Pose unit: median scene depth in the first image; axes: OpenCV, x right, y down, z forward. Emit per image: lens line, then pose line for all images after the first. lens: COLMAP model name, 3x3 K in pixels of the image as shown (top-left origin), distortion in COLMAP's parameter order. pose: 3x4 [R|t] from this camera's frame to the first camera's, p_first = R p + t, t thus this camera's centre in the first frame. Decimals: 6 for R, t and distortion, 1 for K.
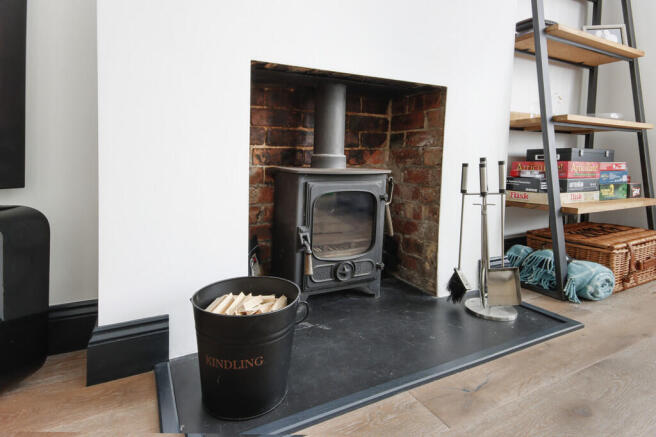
lens RADIAL K [[346.6, 0, 311.2], [0, 346.6, 194.9], [0, 0, 1]] dist [0.004544, 0.001003]
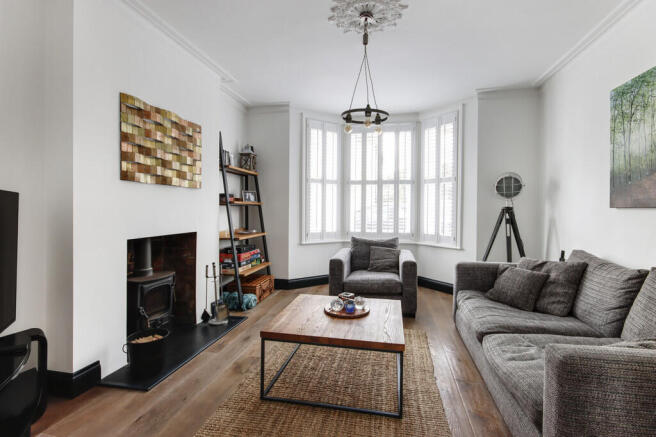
lens RADIAL K [[312.7, 0, 328.8], [0, 312.7, 199.2], [0, 0, 1]] dist [-0.000294, -0.000055]
pose [[0.610191, 0.025933, 0.791830, -0.738924], [0.075452, 0.993019, -0.090666, -0.263741], [-0.788654, 0.115069, 0.603974, -1.005935]]
